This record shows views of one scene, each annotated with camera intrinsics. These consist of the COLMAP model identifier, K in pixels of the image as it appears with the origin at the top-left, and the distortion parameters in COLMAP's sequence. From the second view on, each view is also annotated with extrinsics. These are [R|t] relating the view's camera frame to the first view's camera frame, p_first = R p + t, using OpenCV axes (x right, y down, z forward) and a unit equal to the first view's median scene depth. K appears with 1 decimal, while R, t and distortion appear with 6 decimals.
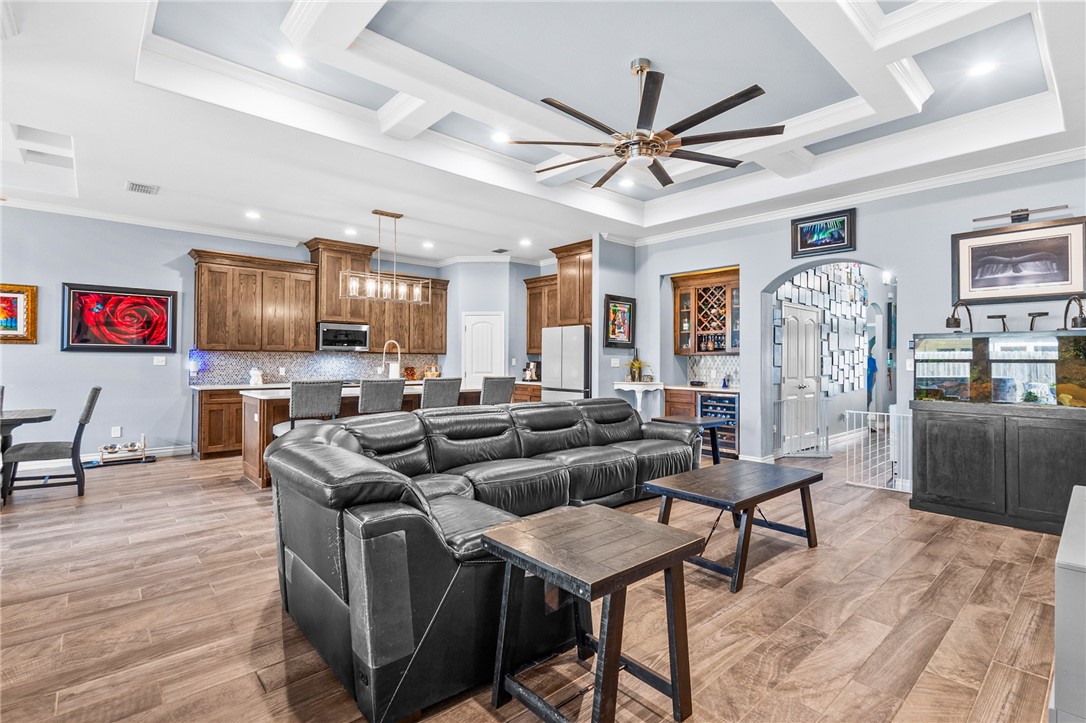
lens RADIAL K [[504.3, 0, 541.5], [0, 504.3, 355.1], [0, 0, 1]] dist [-0.014642, 0.000112]
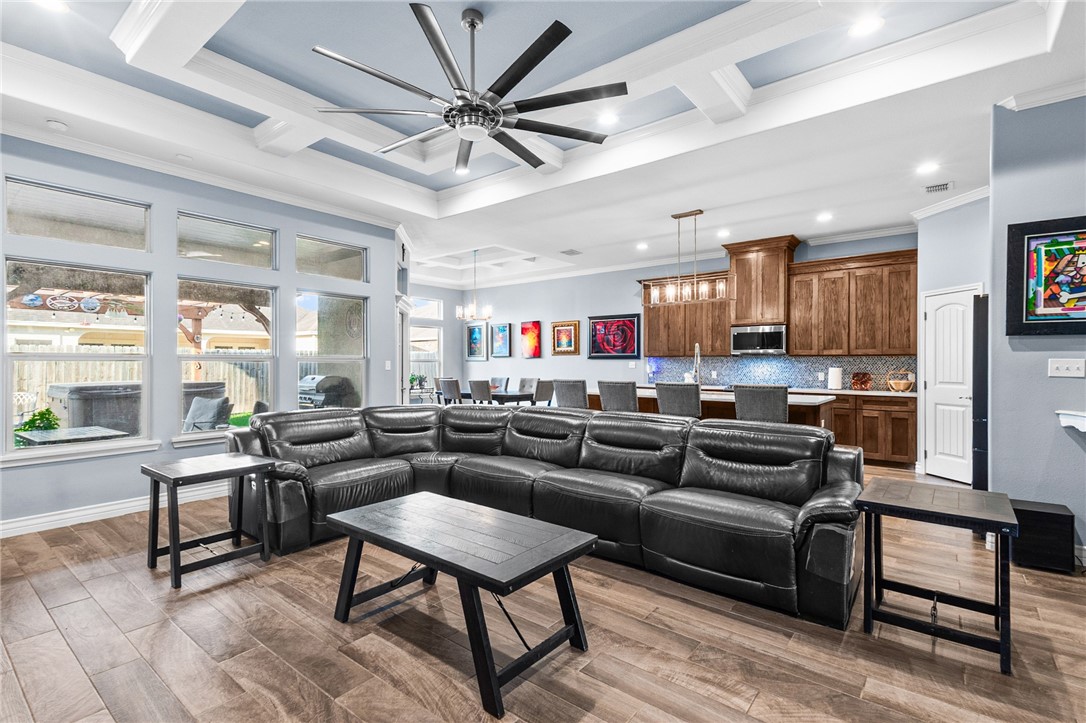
lens RADIAL K [[505.9, 0, 543.0], [0, 505.9, 361.5], [0, 0, 1]] dist [0.027294, -0.000093]
pose [[0.176249, -0.007915, -0.984314, 0.527589], [0.010953, 0.999922, -0.006080, 0.007002], [0.984285, -0.009710, 0.176322, 0.471873]]
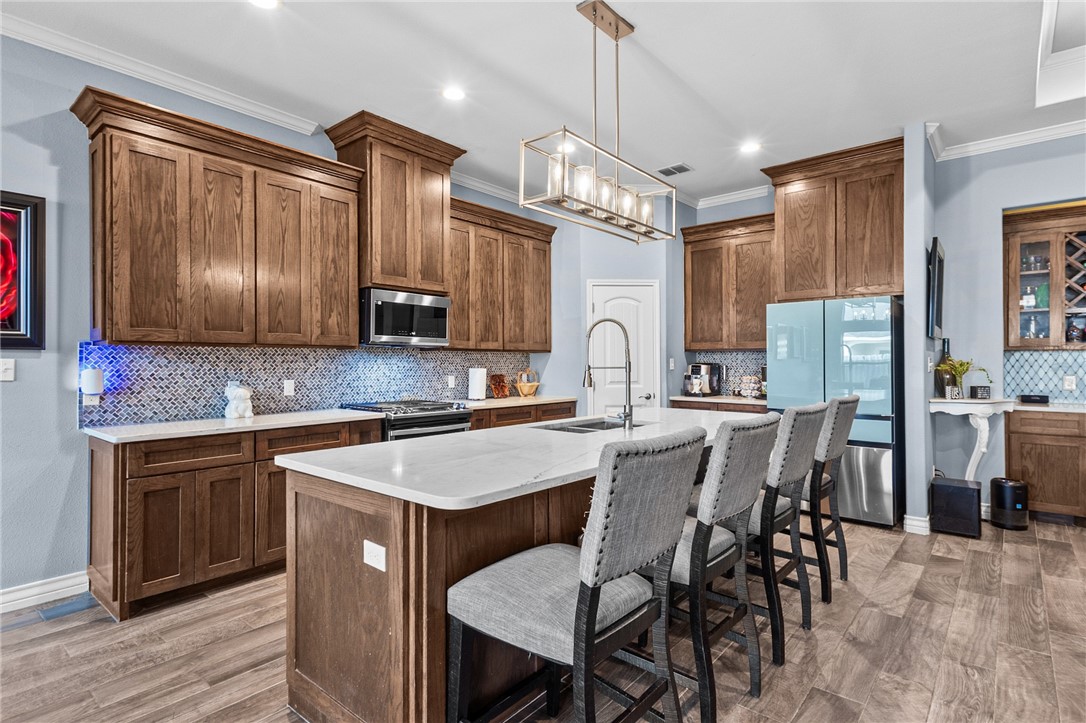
lens RADIAL K [[539.8, 0, 543.0], [0, 539.8, 361.5], [0, 0, 1]] dist [0.003937, 0.001000]
pose [[0.990379, -0.007337, 0.138187, -0.366197], [0.005788, 0.999916, 0.011613, 0.002384], [-0.138260, -0.010701, 0.990338, 0.476912]]
